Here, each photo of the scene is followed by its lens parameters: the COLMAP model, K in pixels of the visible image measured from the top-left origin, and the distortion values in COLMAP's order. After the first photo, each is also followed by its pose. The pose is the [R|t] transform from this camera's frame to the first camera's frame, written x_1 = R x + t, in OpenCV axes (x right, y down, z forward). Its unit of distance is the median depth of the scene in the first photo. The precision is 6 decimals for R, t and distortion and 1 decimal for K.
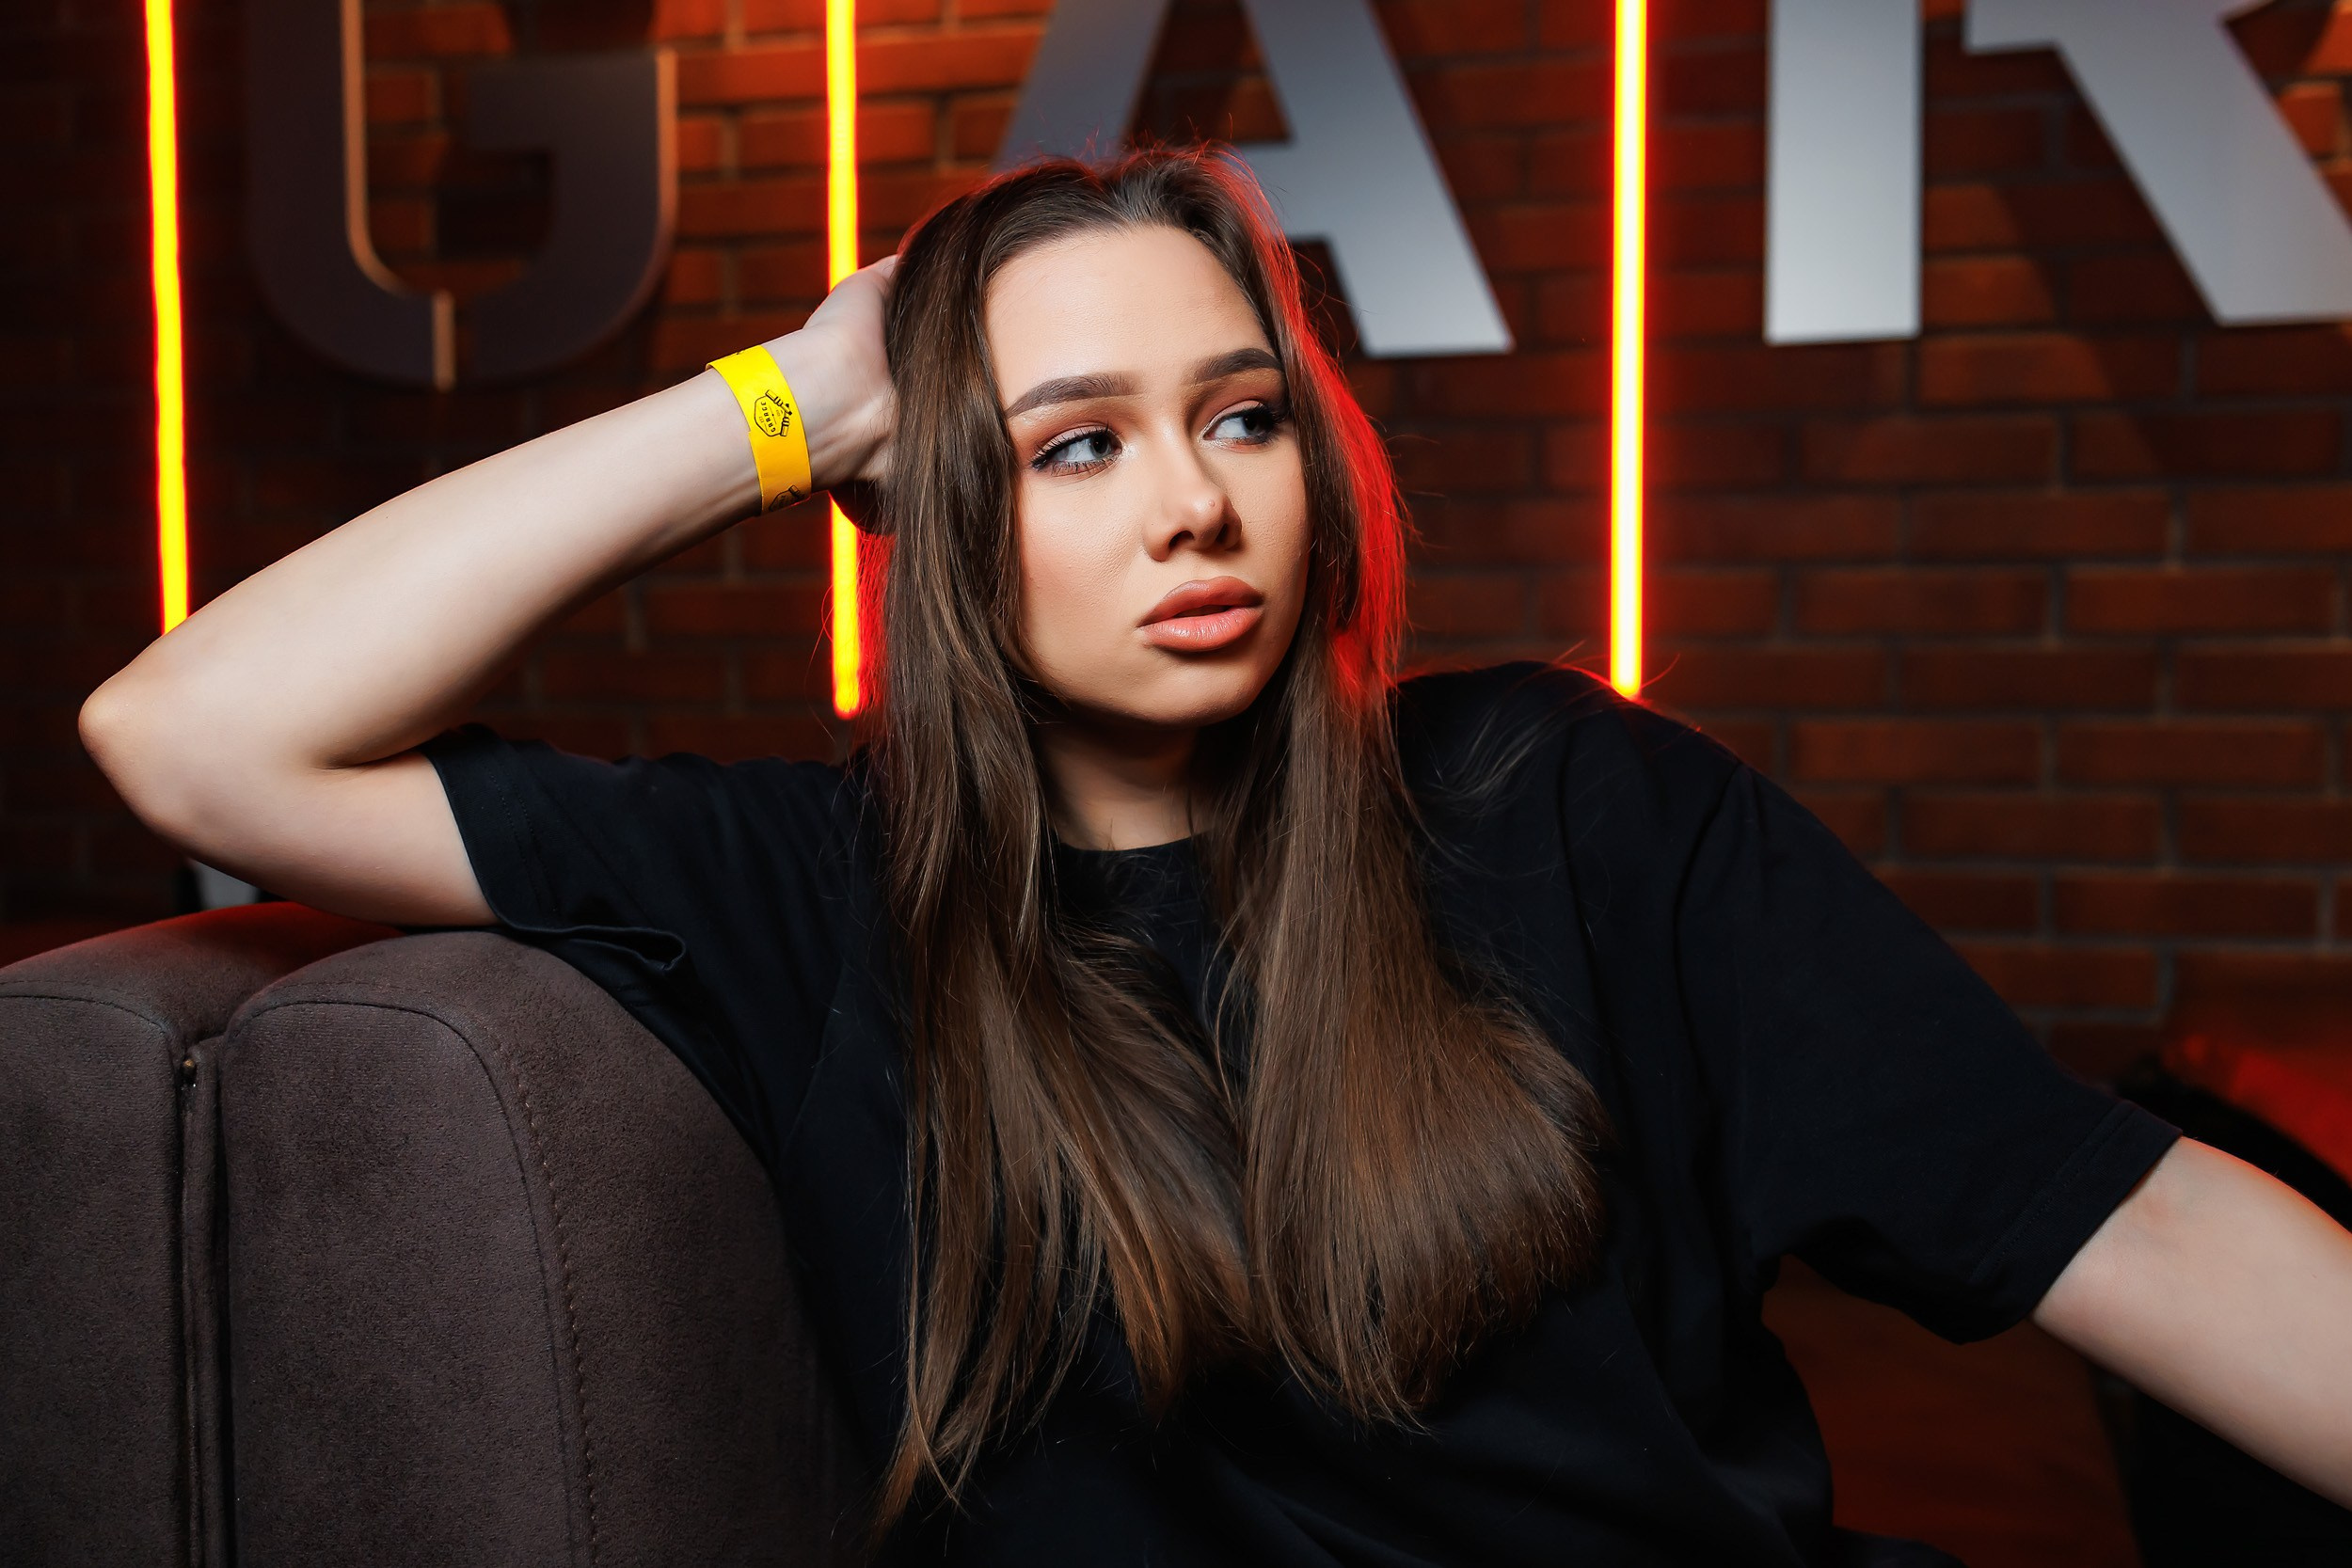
lens RADIAL K [[2344.6, 0, 1176.0], [0, 2344.6, 784.0], [0, 0, 1]] dist [0.014514, -0.018812]
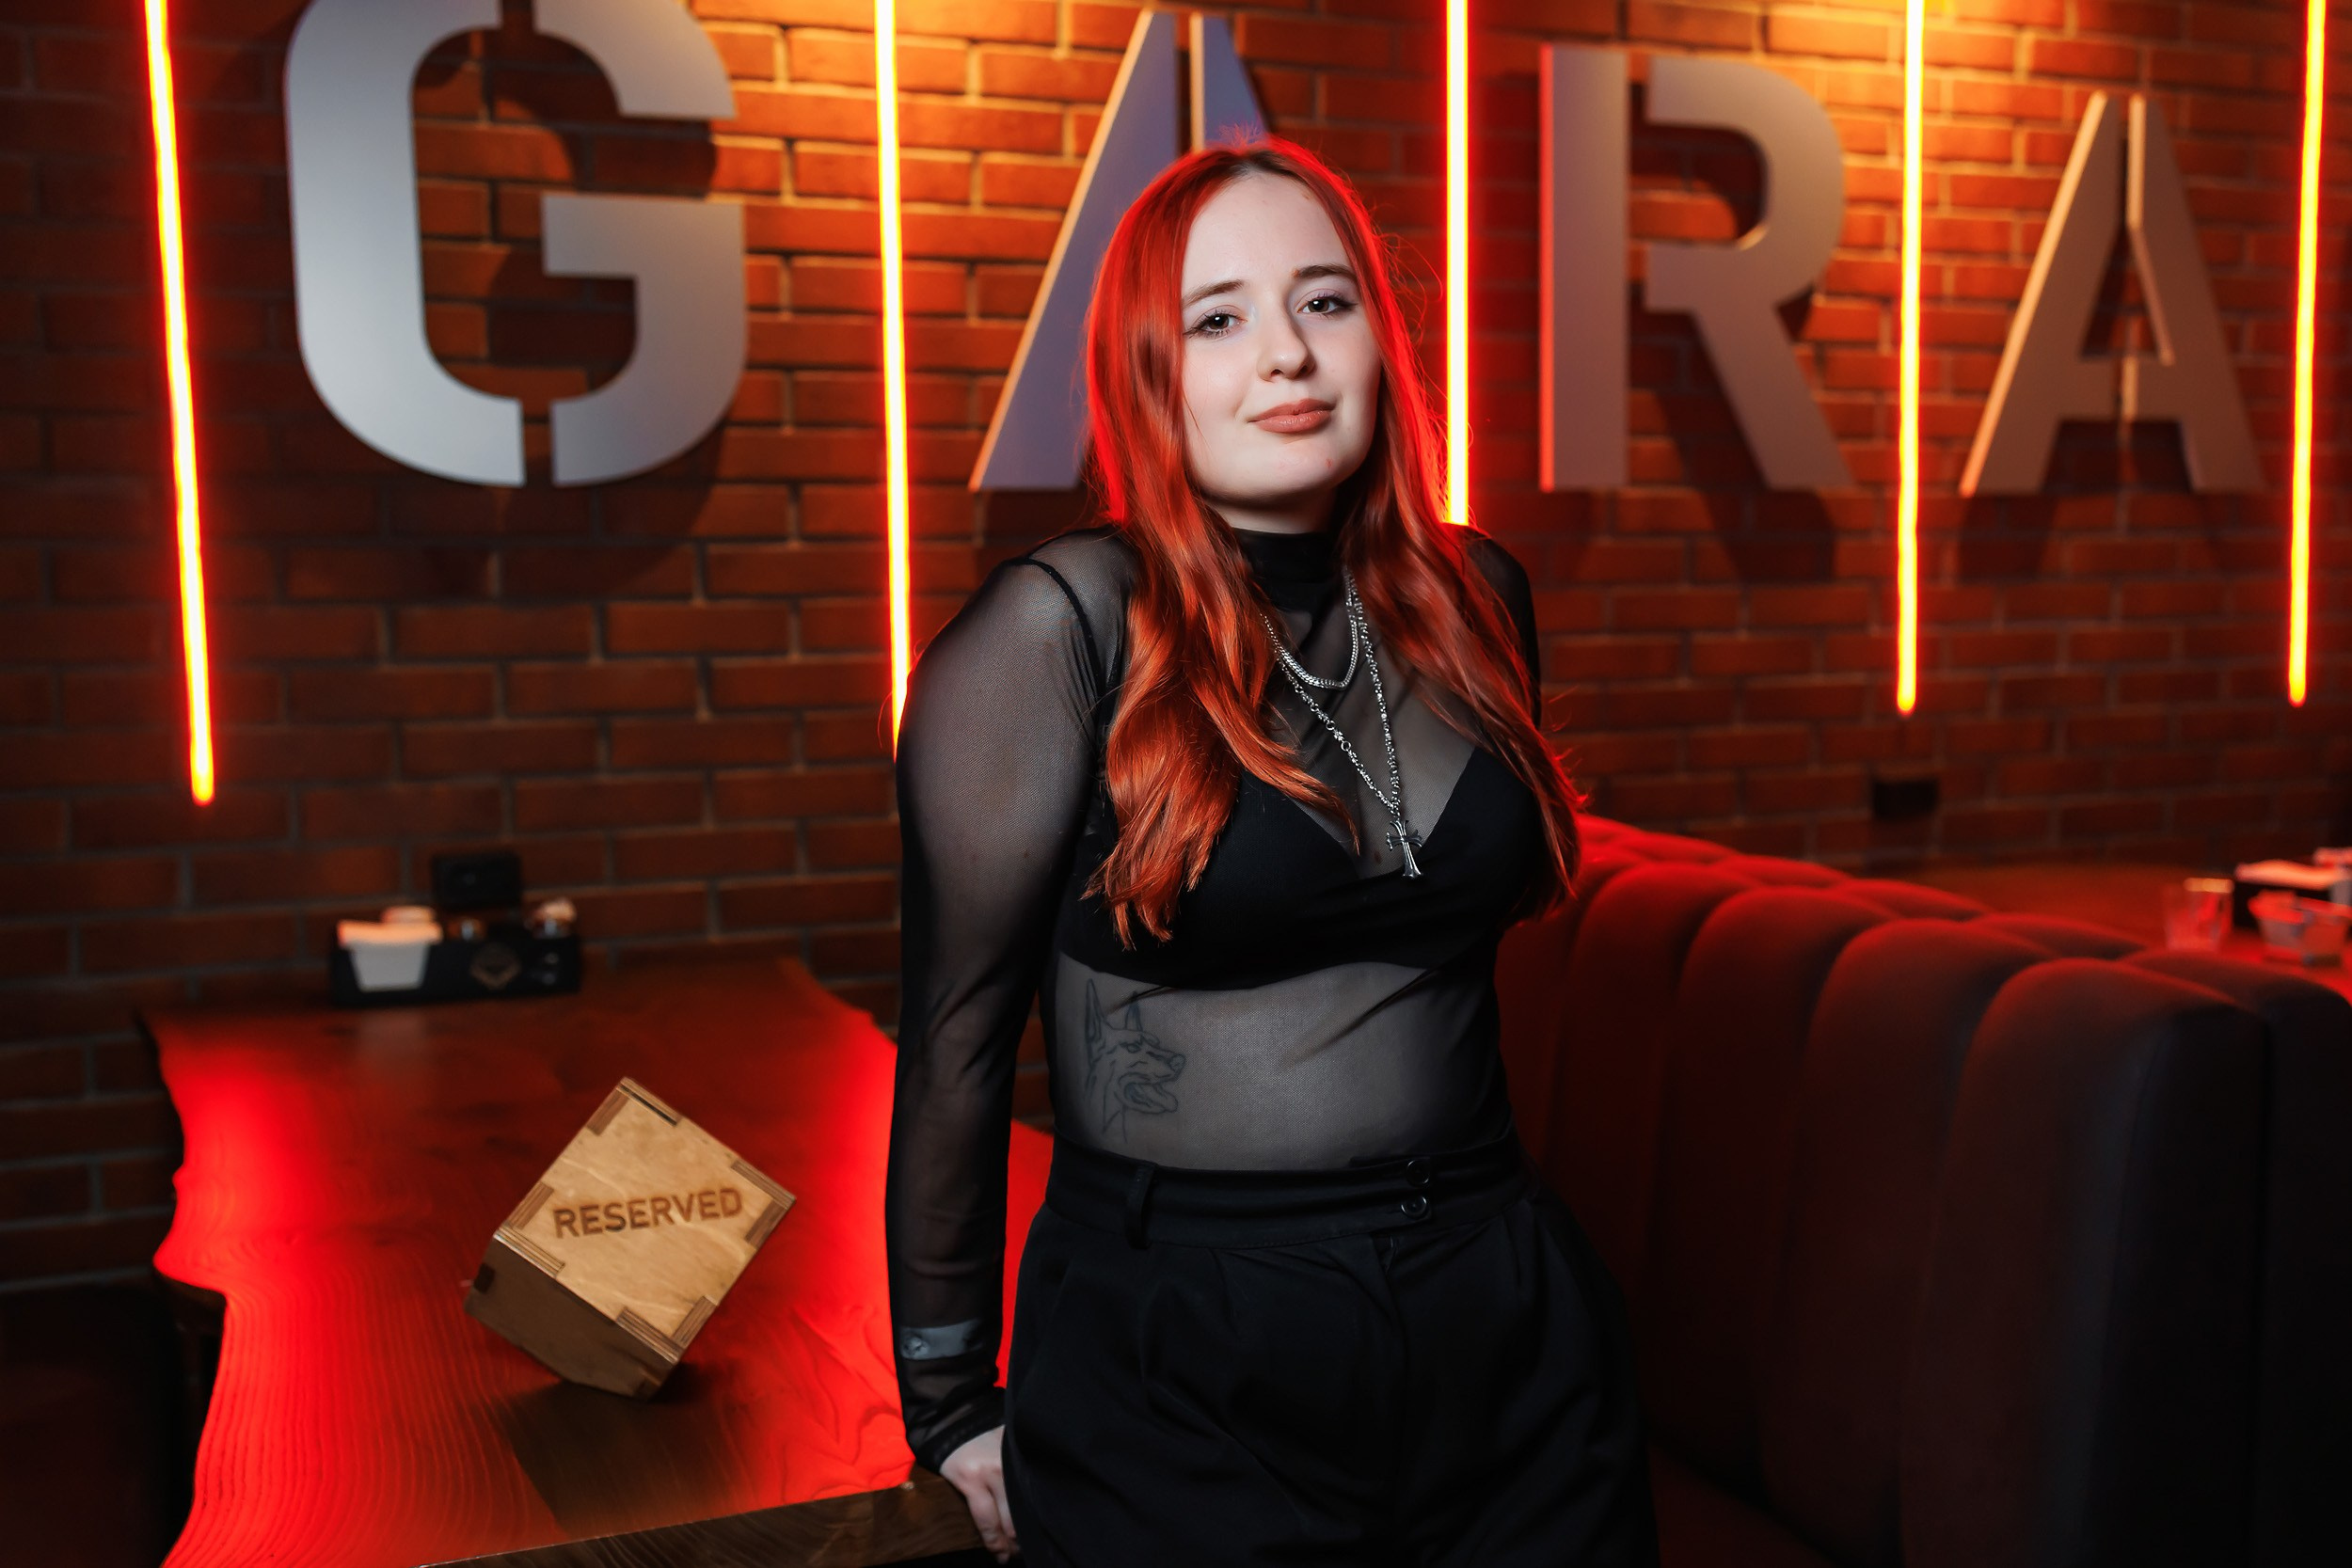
lens RADIAL K [[2344.6, 0, 1176.0], [0, 2344.6, 784.0], [0, 0, 1]] dist [0.014514, -0.018812]
pose [[0.782931, -0.059742, 0.619234, -0.865412], [0.053343, 0.998159, 0.028856, -0.055197], [-0.619818, 0.010440, 0.784676, -0.027468]]
